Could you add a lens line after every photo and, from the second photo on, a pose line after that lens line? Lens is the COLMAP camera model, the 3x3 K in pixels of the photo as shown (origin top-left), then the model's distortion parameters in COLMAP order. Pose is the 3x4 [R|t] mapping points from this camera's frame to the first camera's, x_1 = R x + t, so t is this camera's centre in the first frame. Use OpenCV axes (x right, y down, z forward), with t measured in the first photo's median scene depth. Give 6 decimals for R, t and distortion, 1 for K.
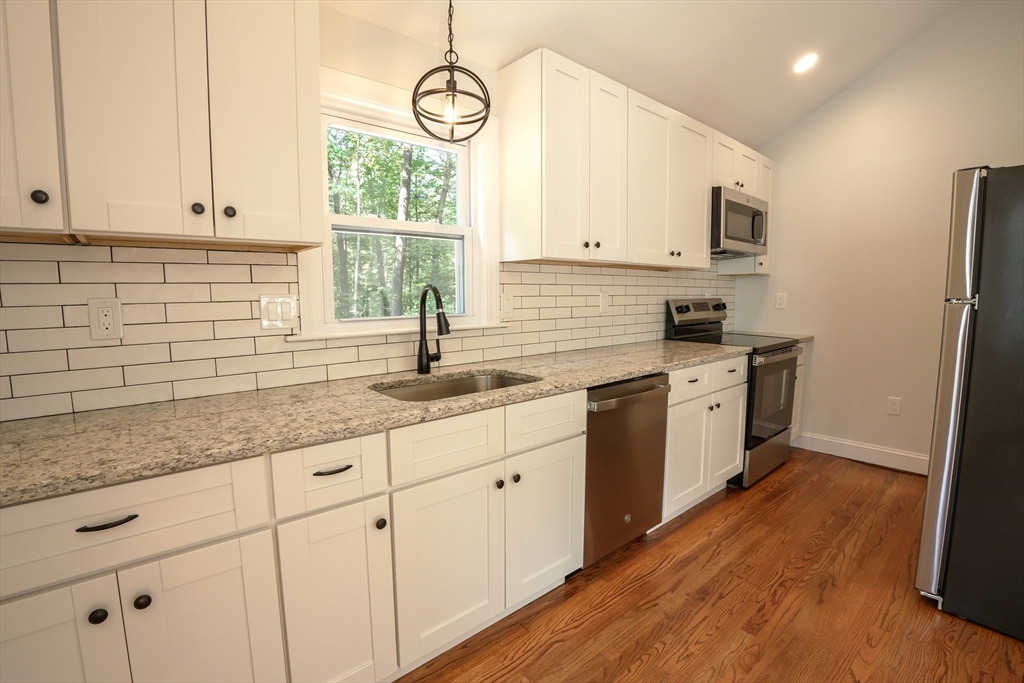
lens RADIAL K [[450.2, 0, 515.9], [0, 450.2, 339.6], [0, 0, 1]] dist [-0.051238, 0.000687]
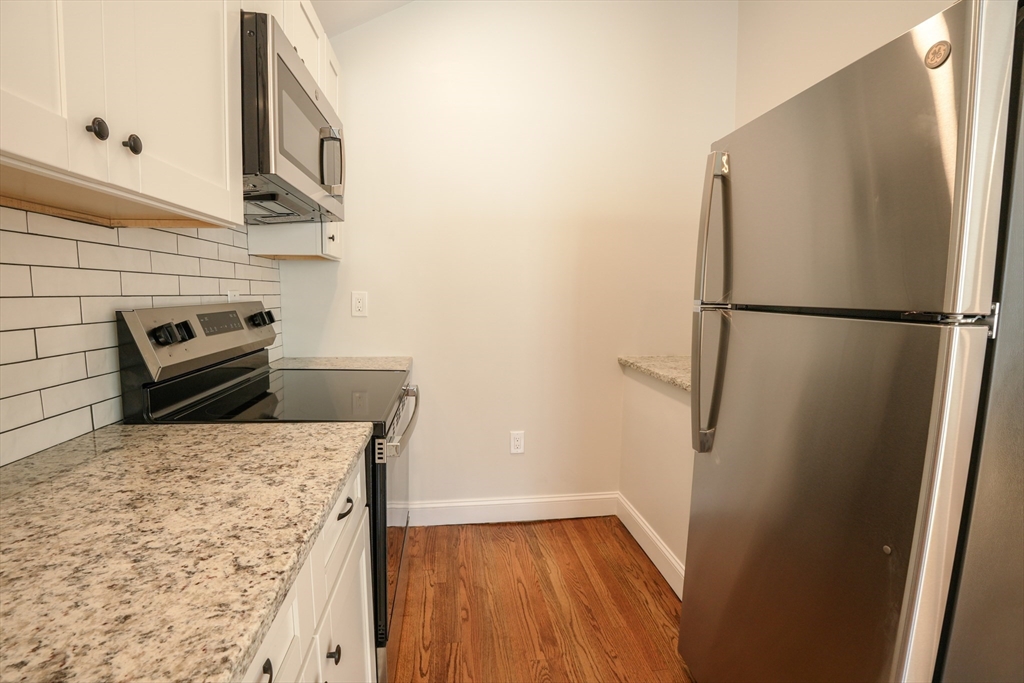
lens RADIAL K [[450.2, 0, 515.9], [0, 450.2, 339.6], [0, 0, 1]] dist [-0.051238, 0.000687]
pose [[0.536195, -0.074082, 0.840837, 0.219286], [0.068650, 0.996669, 0.044035, -0.058727], [-0.841298, 0.034112, 0.539494, 0.558021]]
